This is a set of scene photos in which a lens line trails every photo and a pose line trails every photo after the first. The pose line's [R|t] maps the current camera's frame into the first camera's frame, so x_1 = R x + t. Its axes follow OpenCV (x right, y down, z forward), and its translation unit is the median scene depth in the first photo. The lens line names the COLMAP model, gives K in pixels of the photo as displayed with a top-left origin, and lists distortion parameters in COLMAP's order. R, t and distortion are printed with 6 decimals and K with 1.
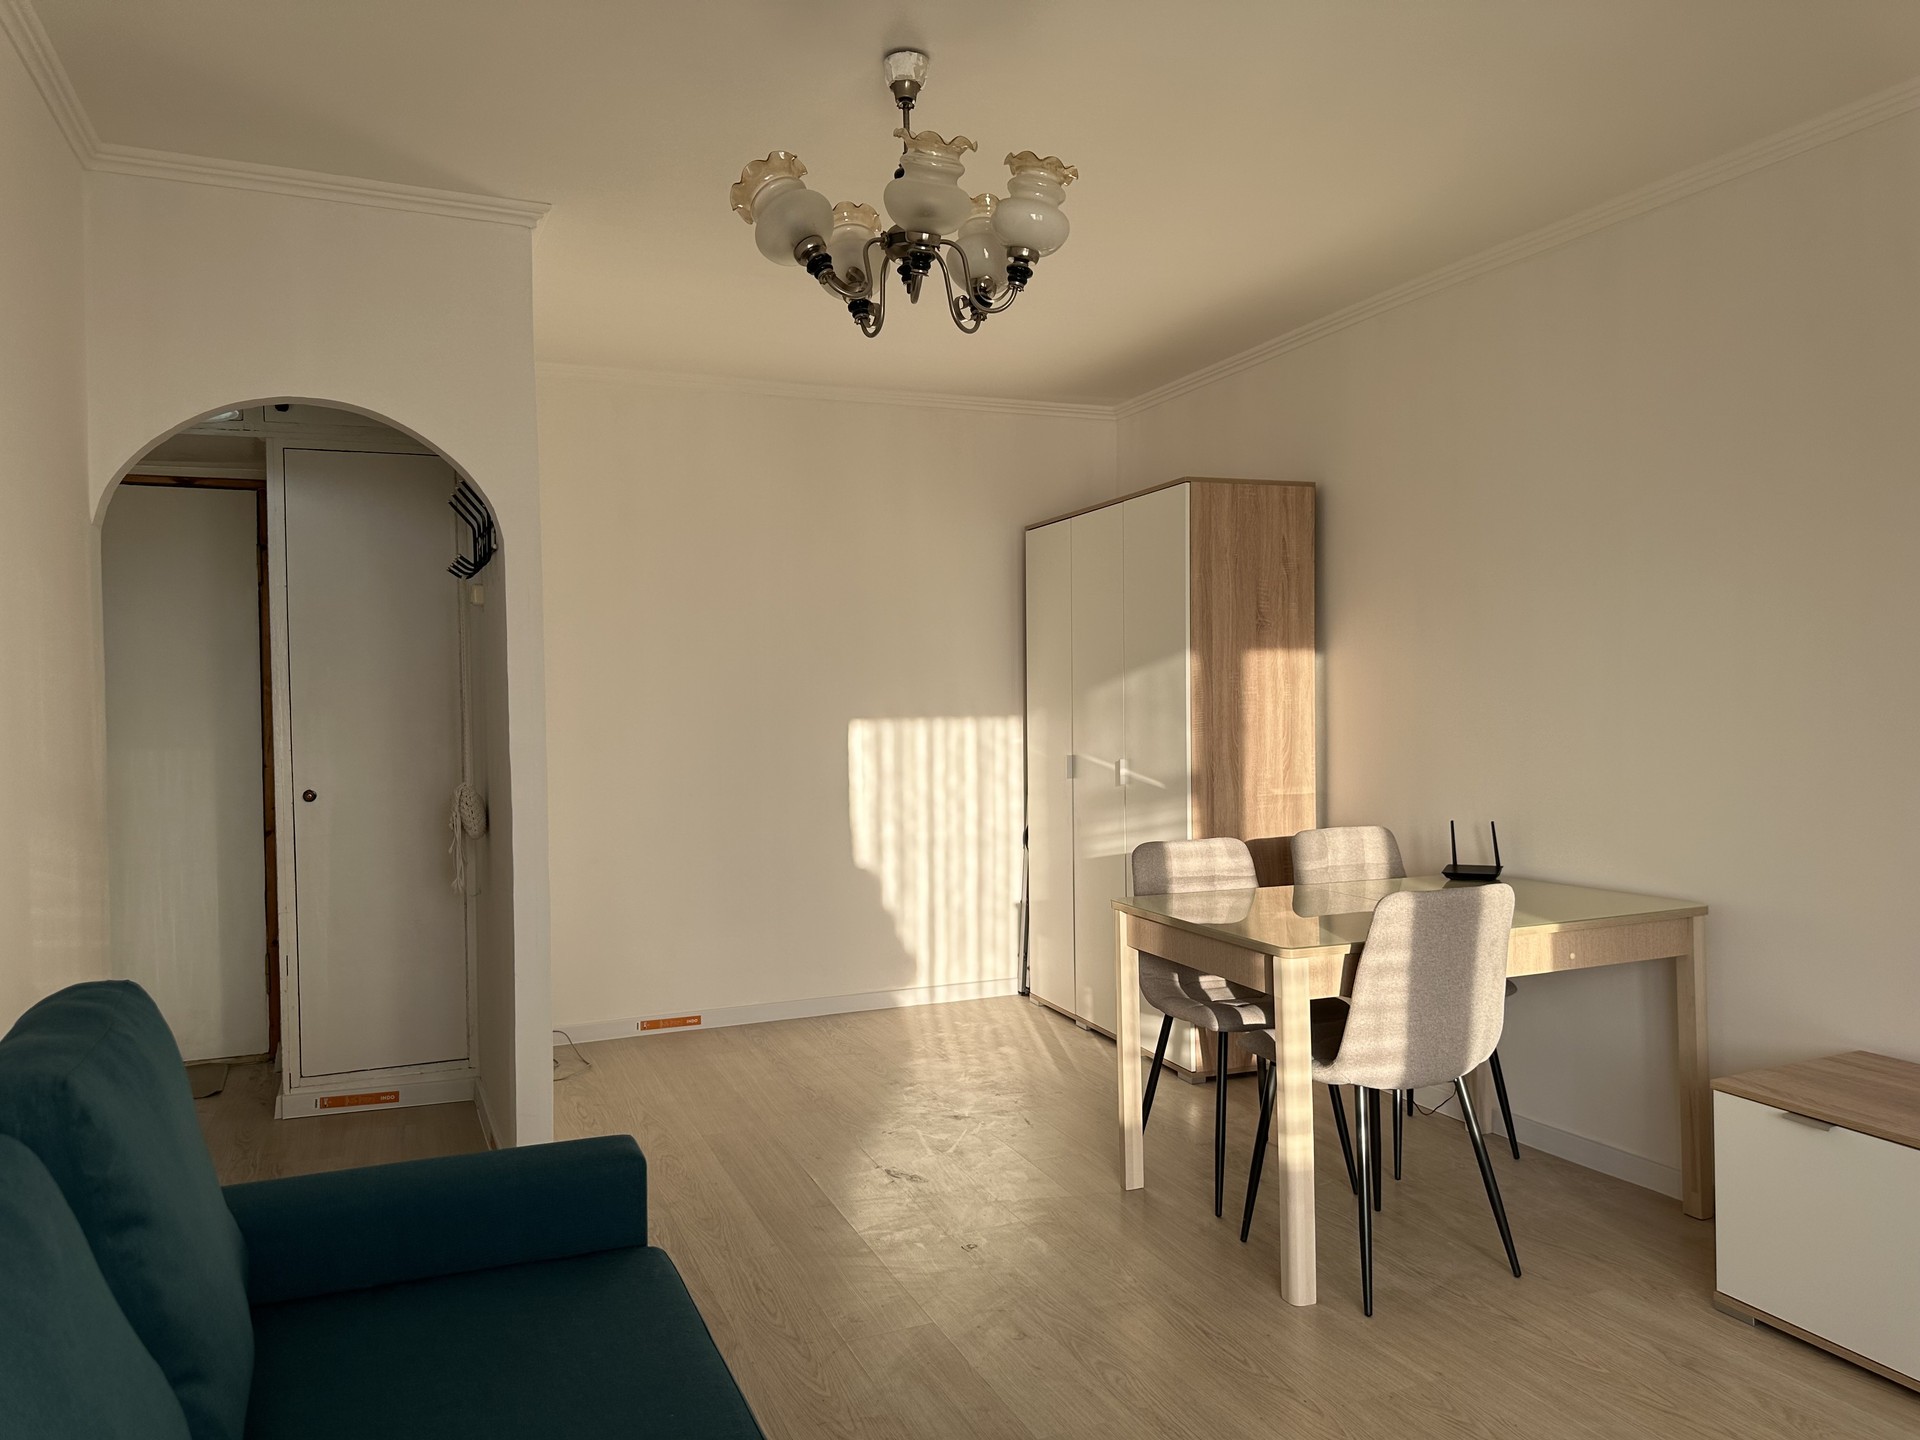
lens RADIAL K [[1359.0, 0, 961.2], [0, 1359.0, 728.9], [0, 0, 1]] dist [0.057590, -0.077740]
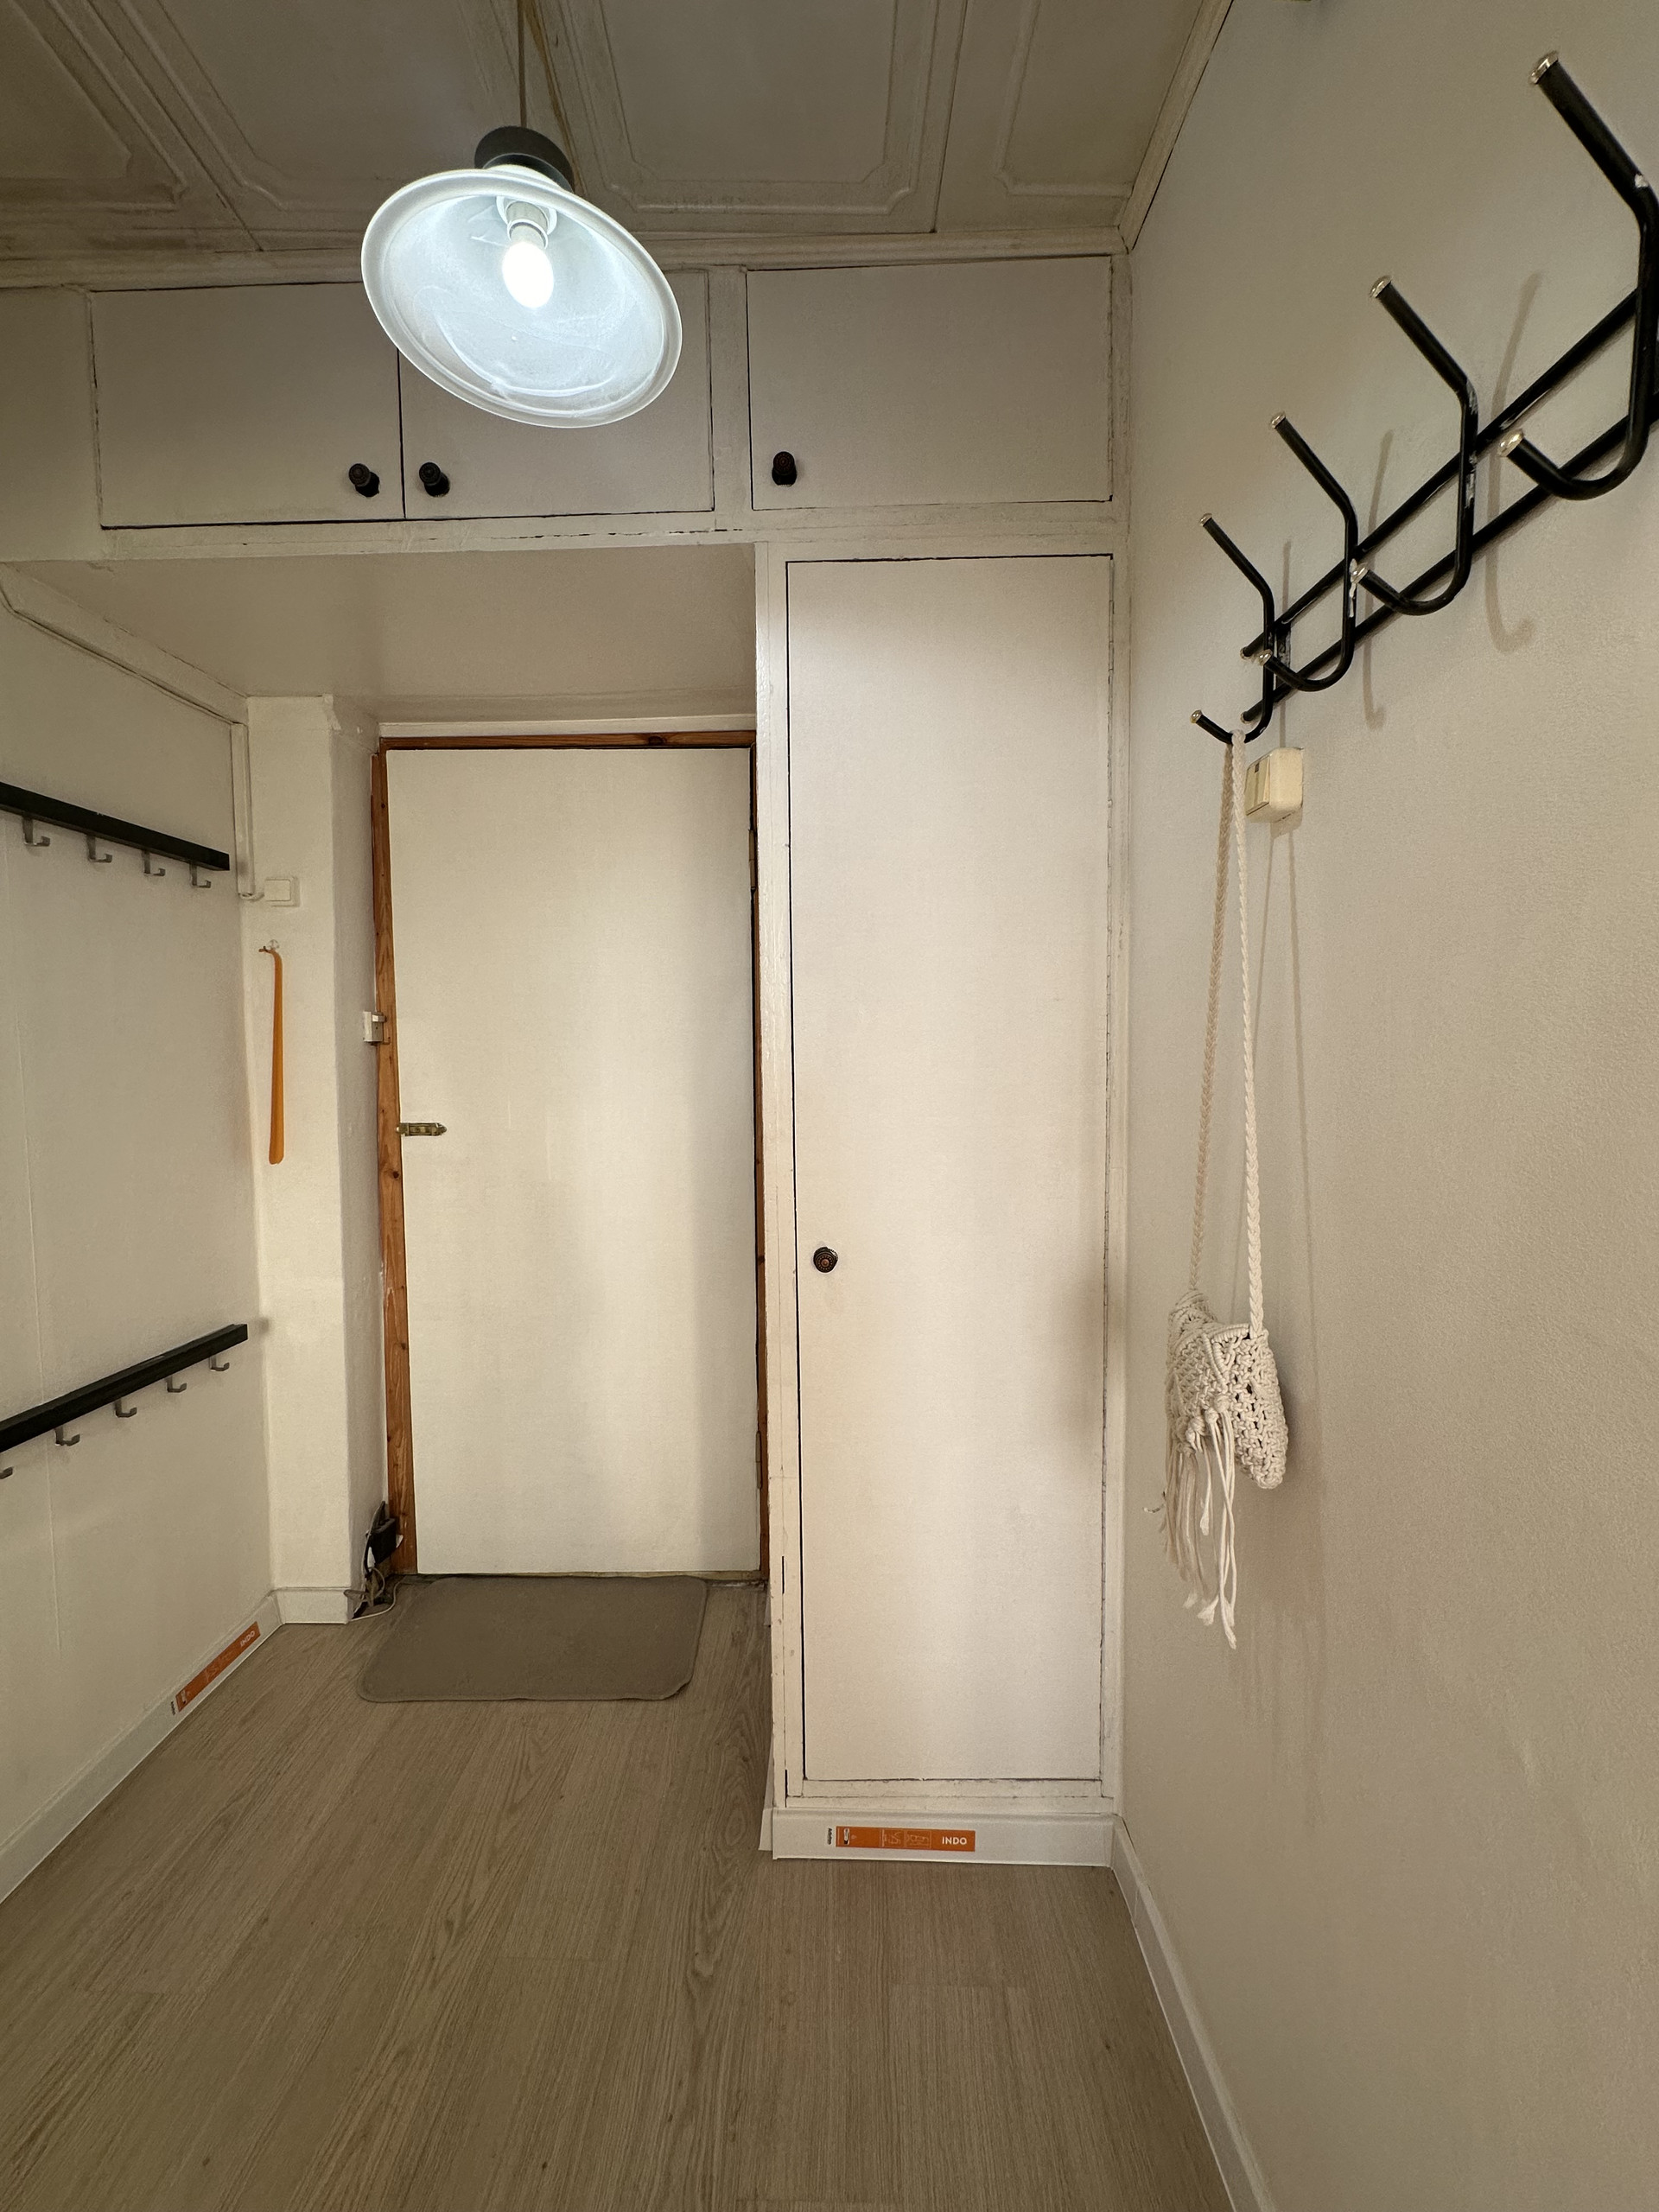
lens RADIAL K [[882.7, 0, 829.5], [0, 882.7, 1106.0], [0, 0, 1]] dist [-0.000705, 0.000005]
pose [[0.917298, 0.030640, -0.397020, -0.340660], [-0.012853, 0.998794, 0.047386, -0.023117], [0.397993, -0.038364, 0.916586, 0.693066]]
